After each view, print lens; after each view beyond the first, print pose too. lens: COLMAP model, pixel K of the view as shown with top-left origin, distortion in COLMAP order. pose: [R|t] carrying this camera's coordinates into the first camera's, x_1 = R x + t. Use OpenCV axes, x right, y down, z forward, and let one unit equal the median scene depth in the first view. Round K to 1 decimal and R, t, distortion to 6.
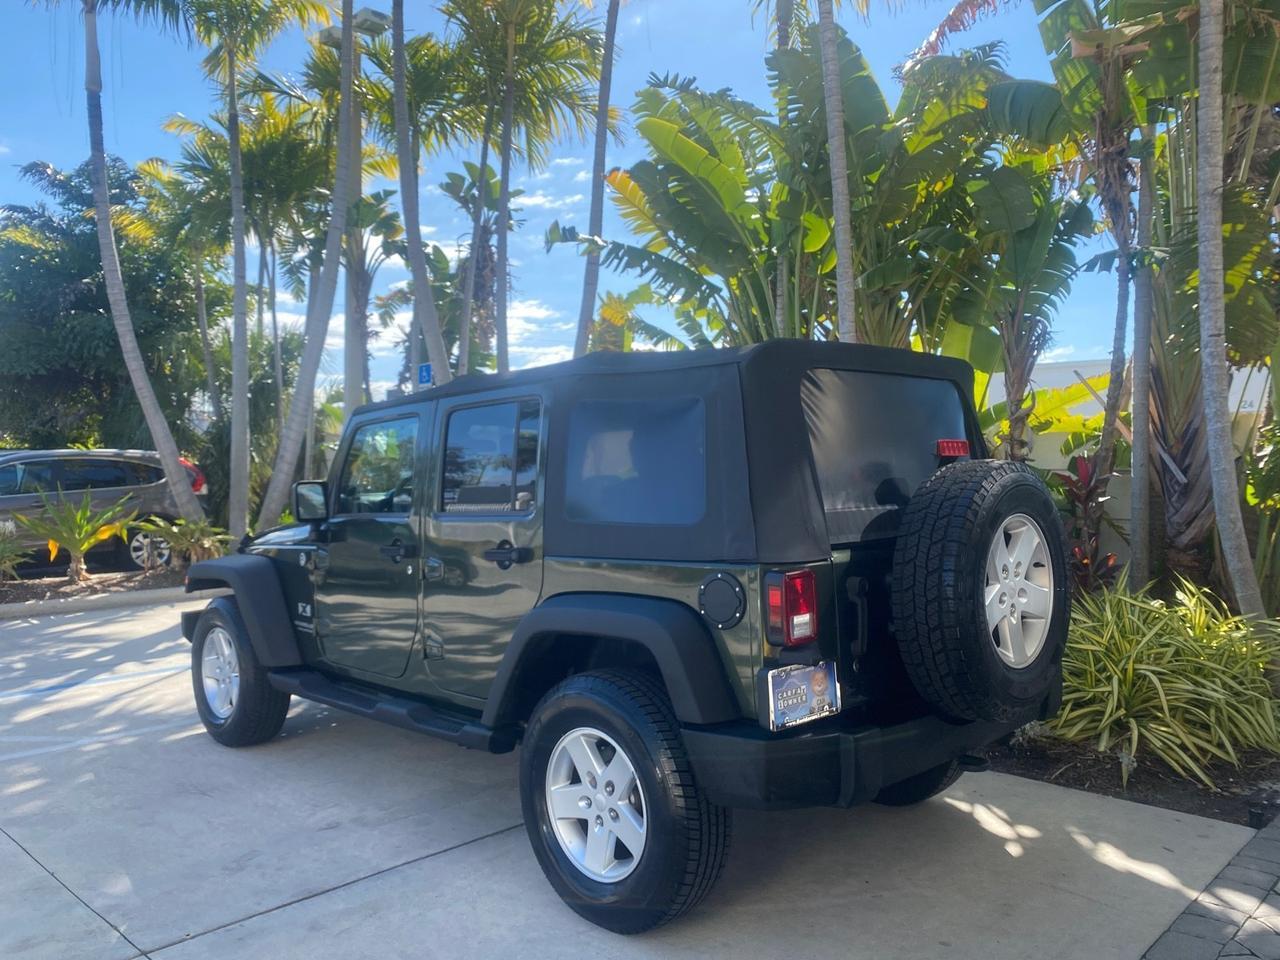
lens RADIAL K [[980.8, 0, 636.8], [0, 980.8, 476.0], [0, 0, 1]] dist [0.005841, -0.001106]
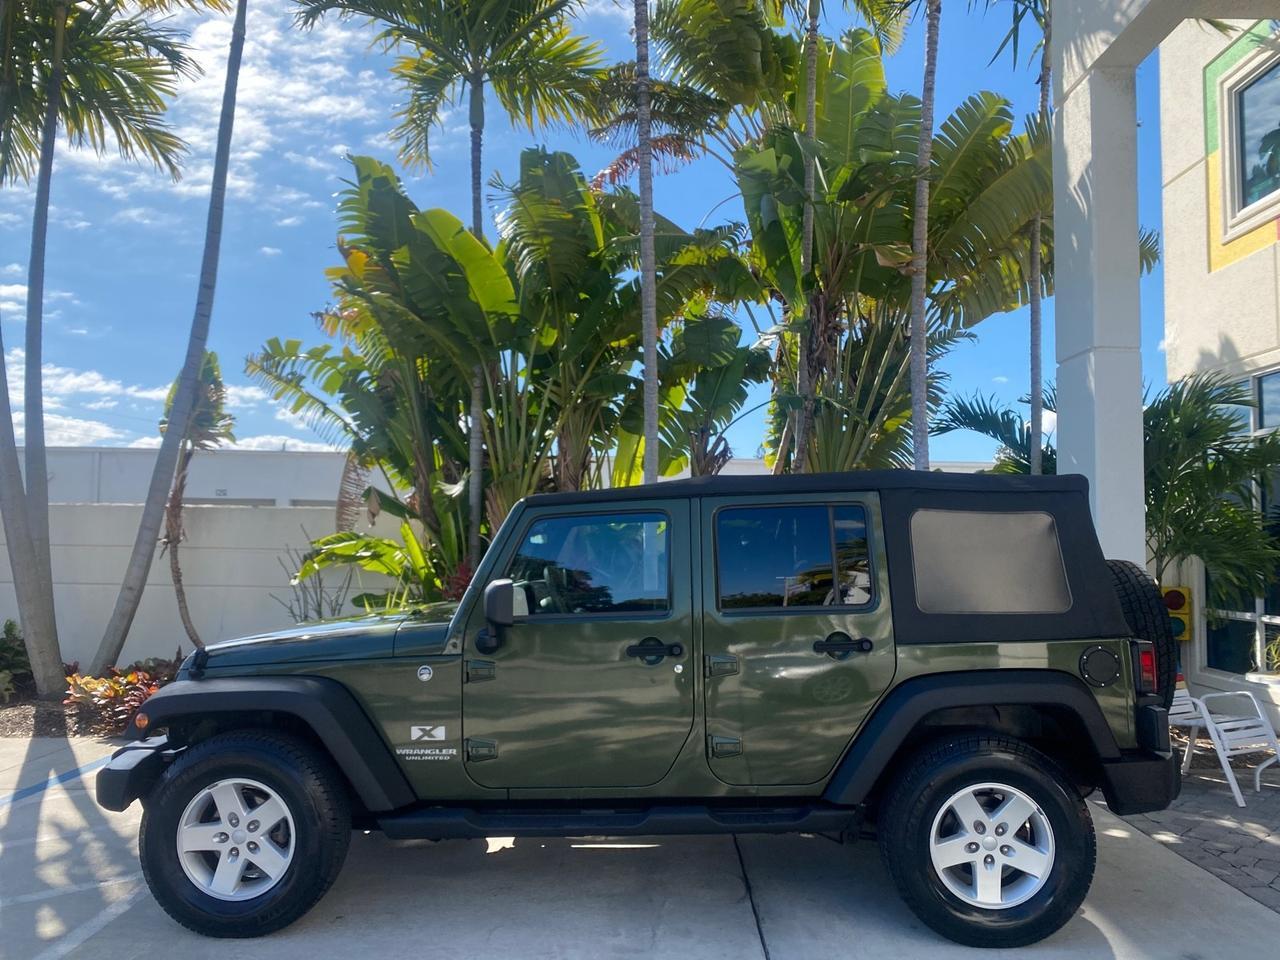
lens RADIAL K [[982.9, 0, 637.4], [0, 982.9, 473.0], [0, 0, 1]] dist [0.014371, -0.015934]
pose [[0.727402, 0.054664, 0.684031, -0.754654], [0.000232, 0.996802, -0.079905, -0.019107], [-0.686212, 0.058282, 0.725063, 0.233906]]
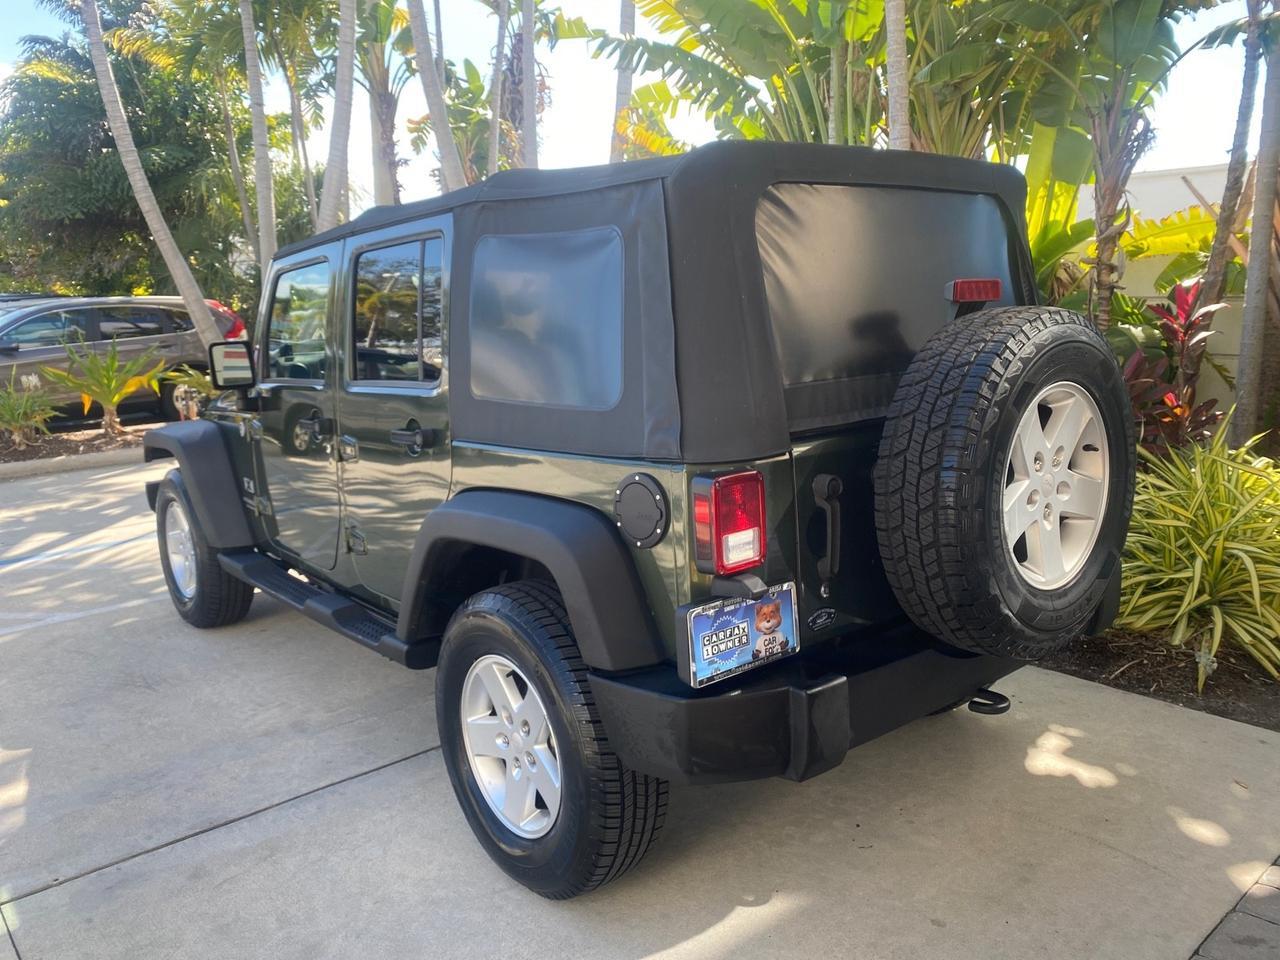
lens RADIAL K [[982.9, 0, 637.4], [0, 982.9, 473.0], [0, 0, 1]] dist [0.014371, -0.015934]
pose [[0.996248, -0.008564, -0.086124, 0.082953], [0.022832, 0.985847, 0.166083, -0.013894], [0.083483, -0.167426, 0.982344, 0.148301]]
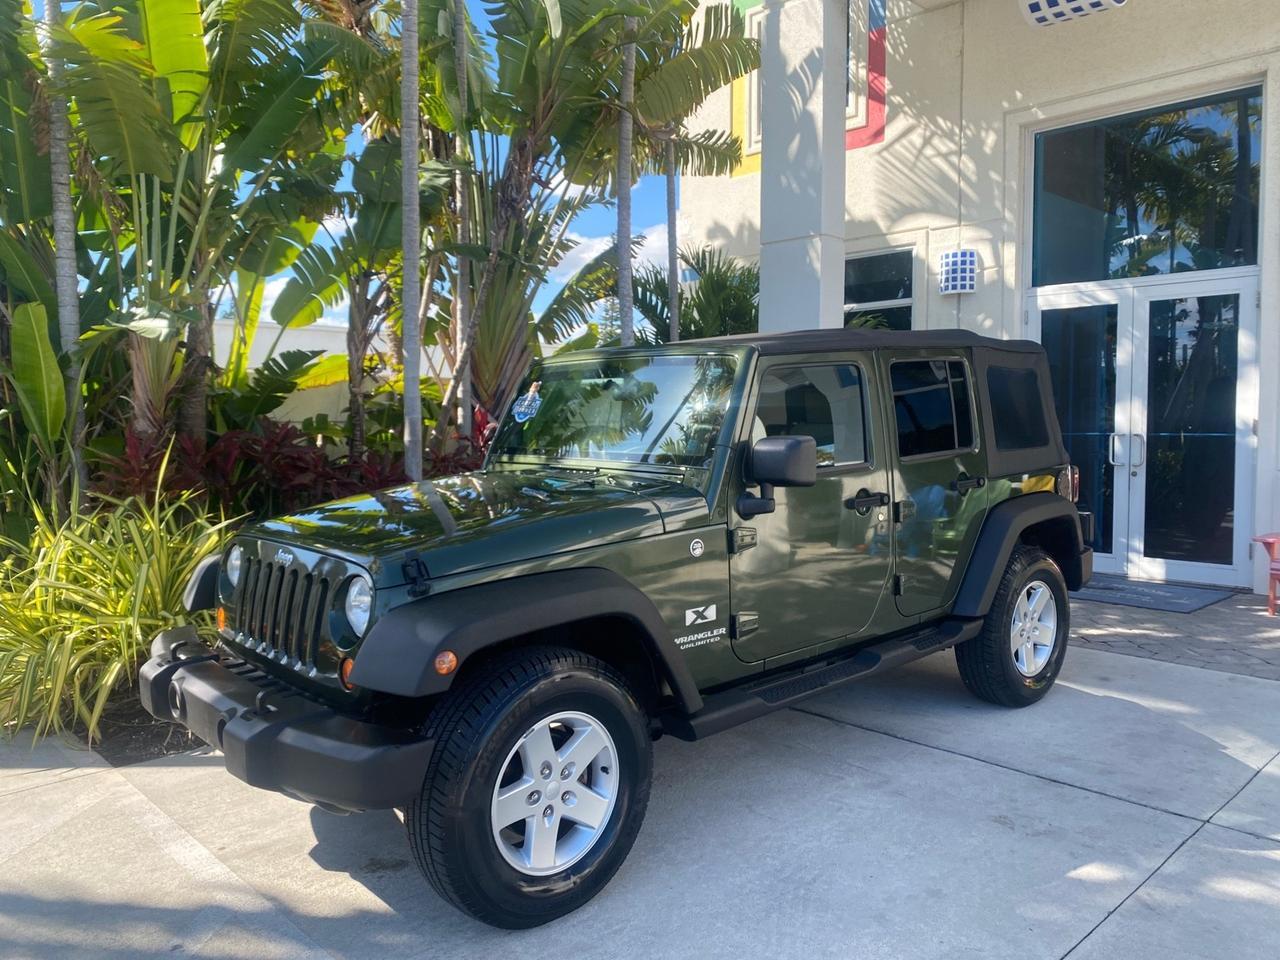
lens RADIAL K [[982.9, 0, 637.4], [0, 982.9, 473.0], [0, 0, 1]] dist [0.014371, -0.015934]
pose [[0.037707, -0.058795, 0.997558, -0.993846], [0.018959, 0.998130, 0.058112, -0.010502], [-0.999109, 0.016721, 0.038751, 0.959541]]
